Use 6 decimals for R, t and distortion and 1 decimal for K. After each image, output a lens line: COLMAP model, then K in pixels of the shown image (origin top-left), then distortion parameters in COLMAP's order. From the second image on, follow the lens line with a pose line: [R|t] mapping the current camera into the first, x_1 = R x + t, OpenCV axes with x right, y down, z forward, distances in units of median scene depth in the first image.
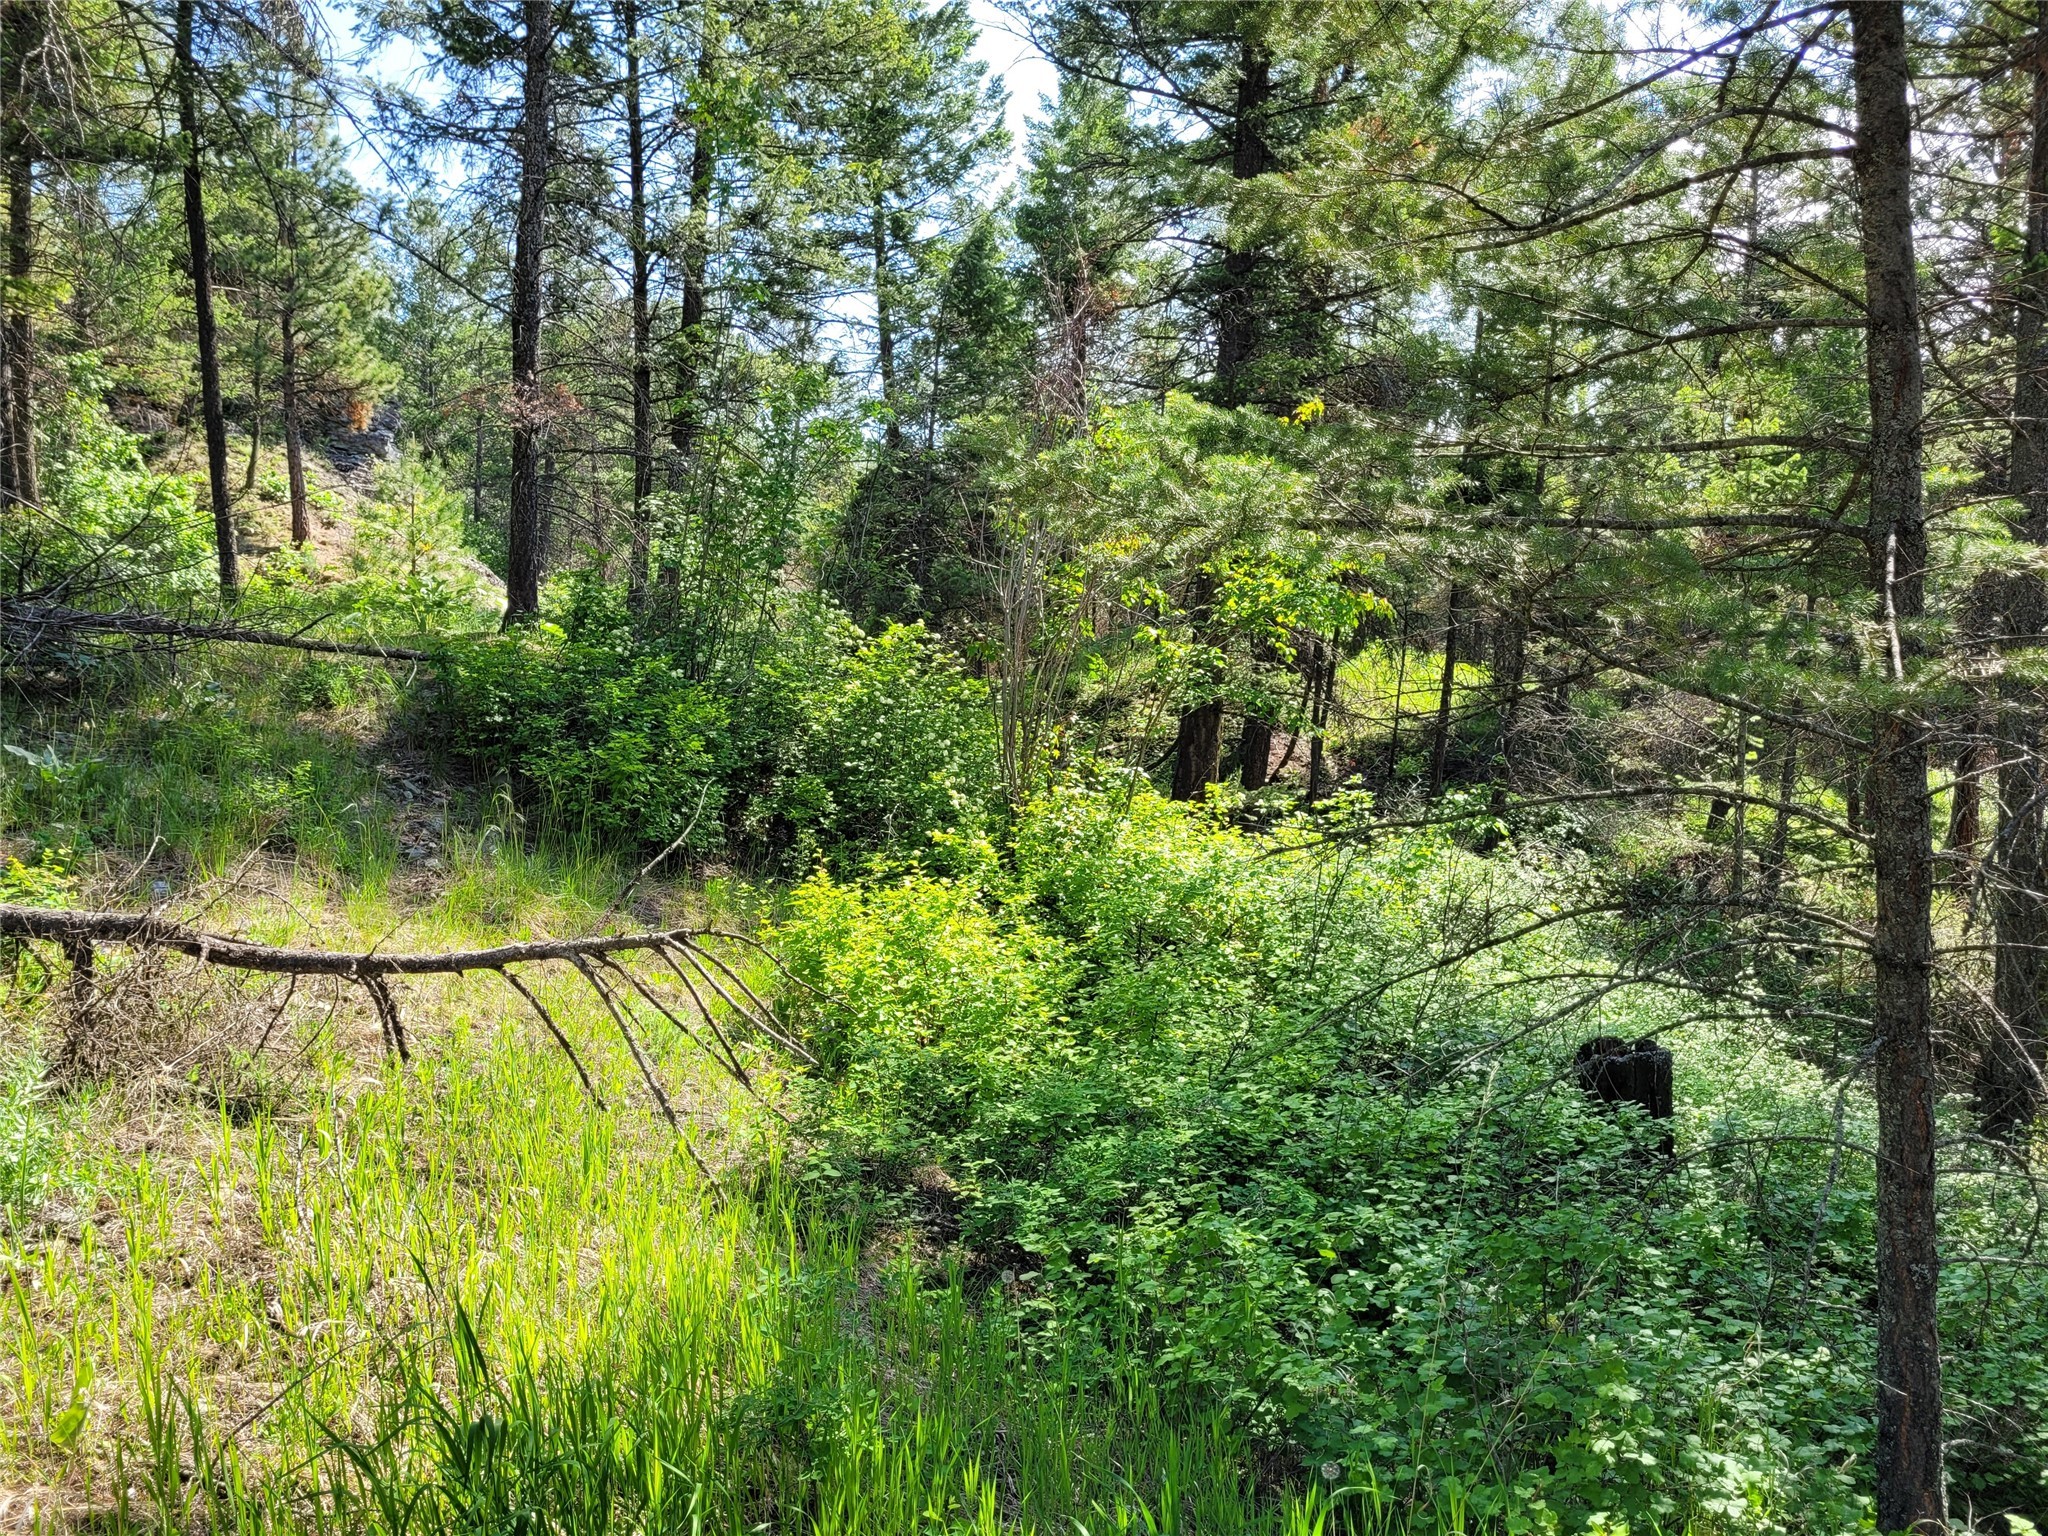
lens RADIAL K [[1551.6, 0, 1020.8], [0, 1551.6, 781.7], [0, 0, 1]] dist [0.025676, 0.001651]
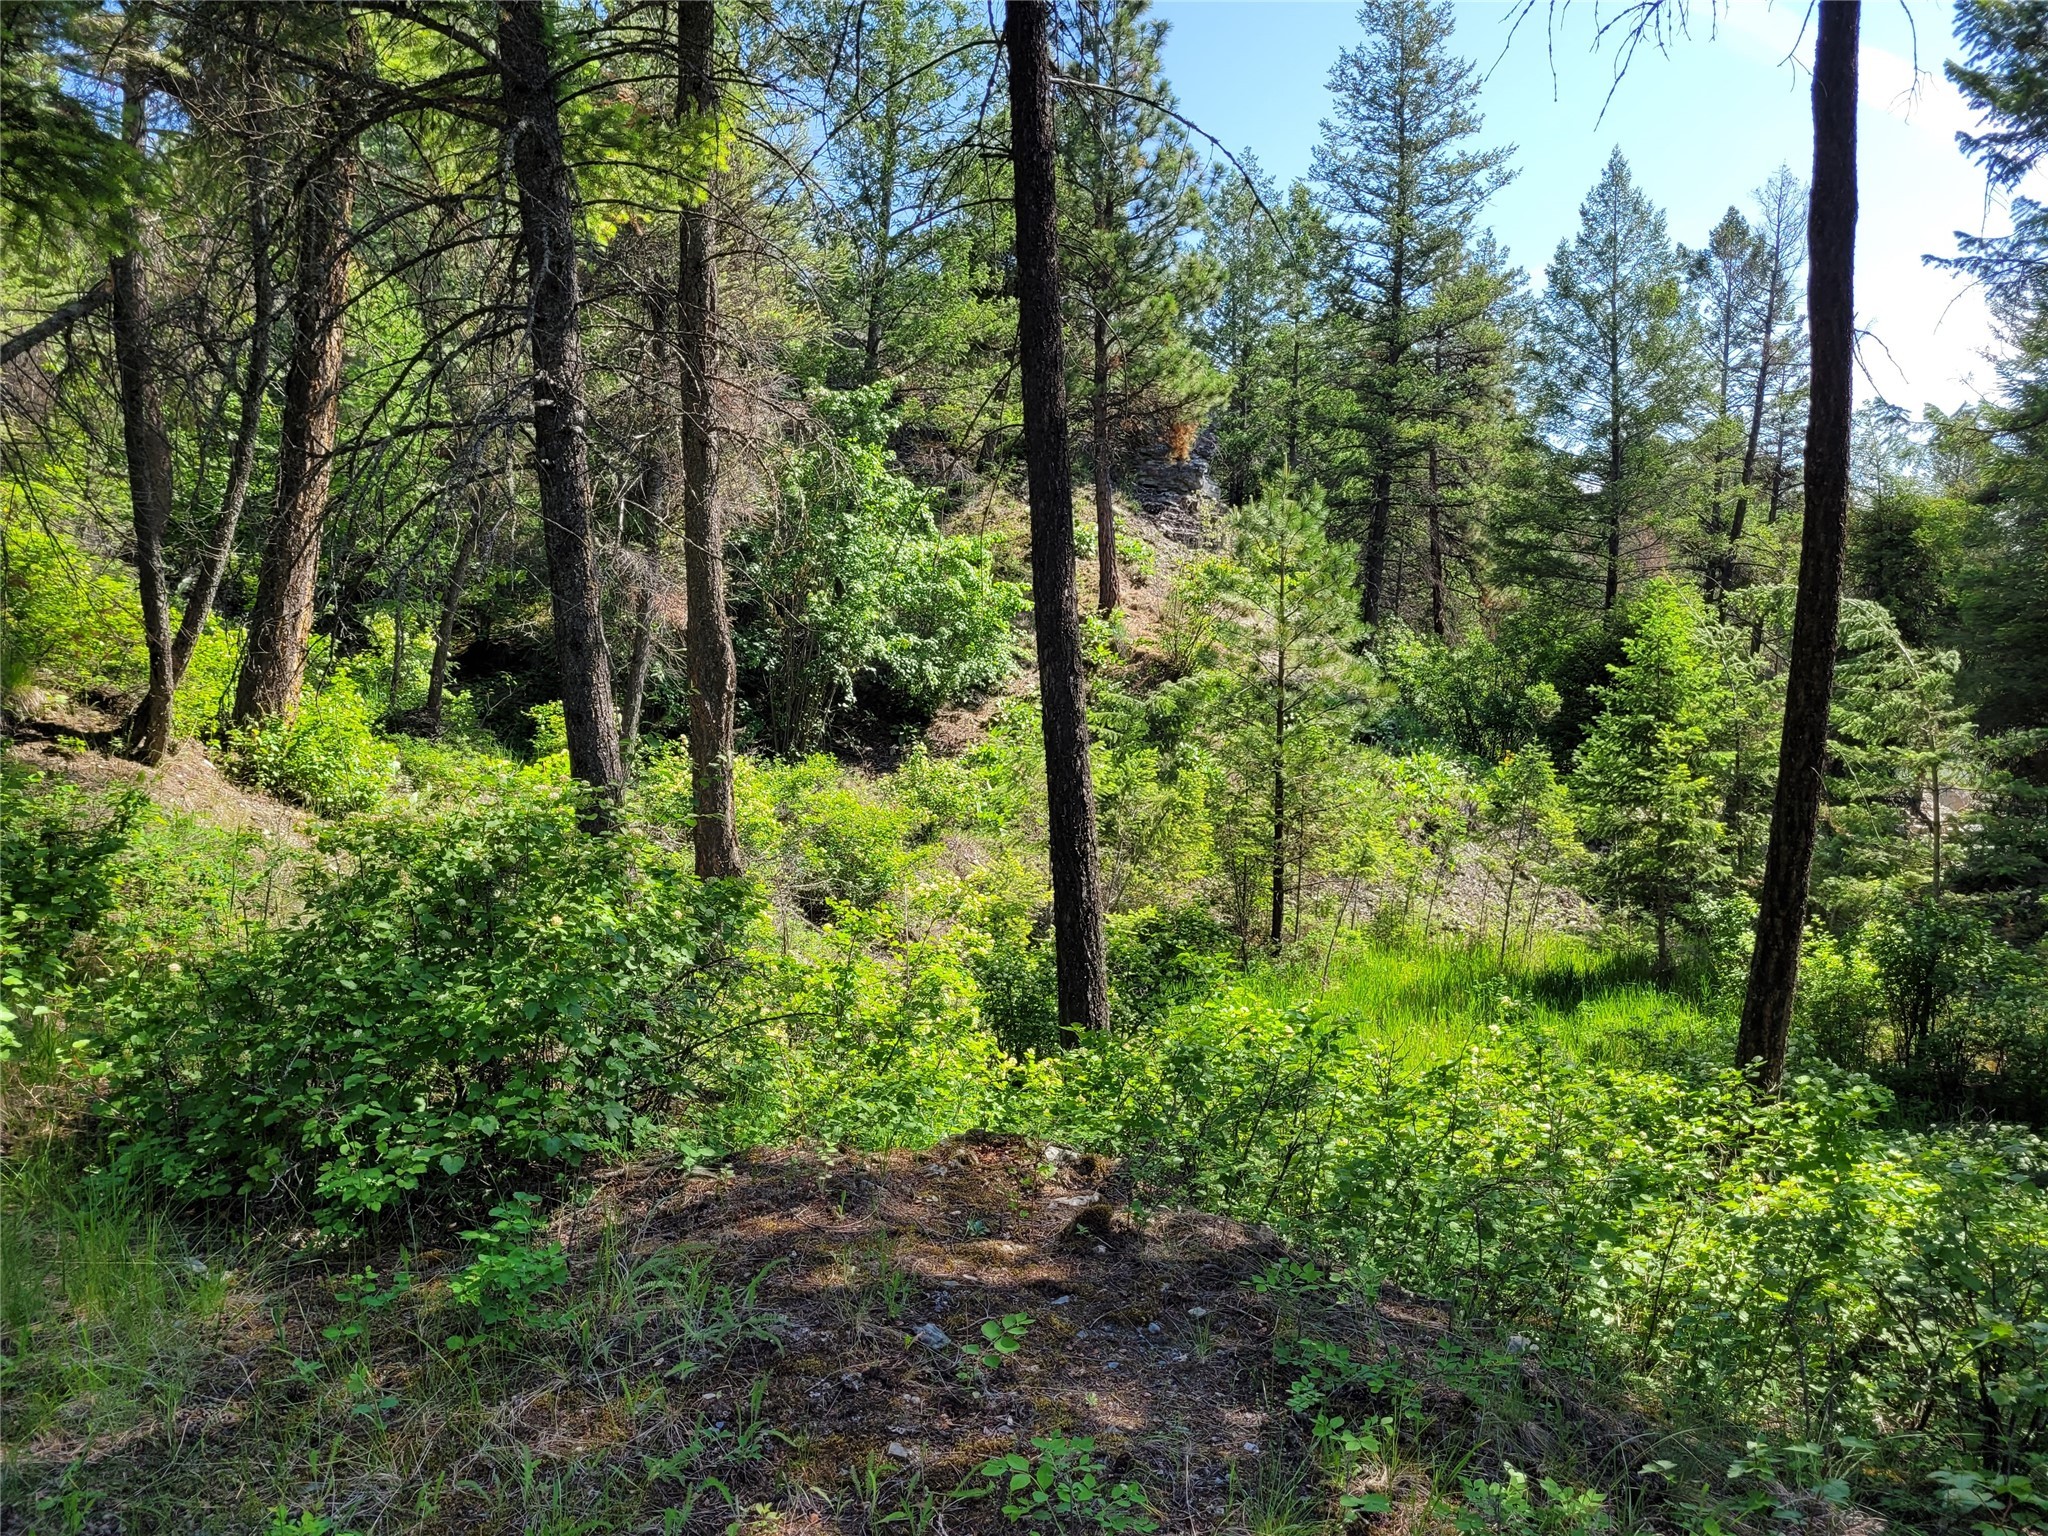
lens RADIAL K [[1551.6, 0, 1020.0], [0, 1551.6, 764.0], [0, 0, 1]] dist [0.025676, 0.001651]
pose [[0.893202, 0.011742, -0.449502, -0.155560], [-0.020806, 0.999668, -0.015230, -0.064983], [0.449173, 0.022955, 0.893150, 0.296637]]
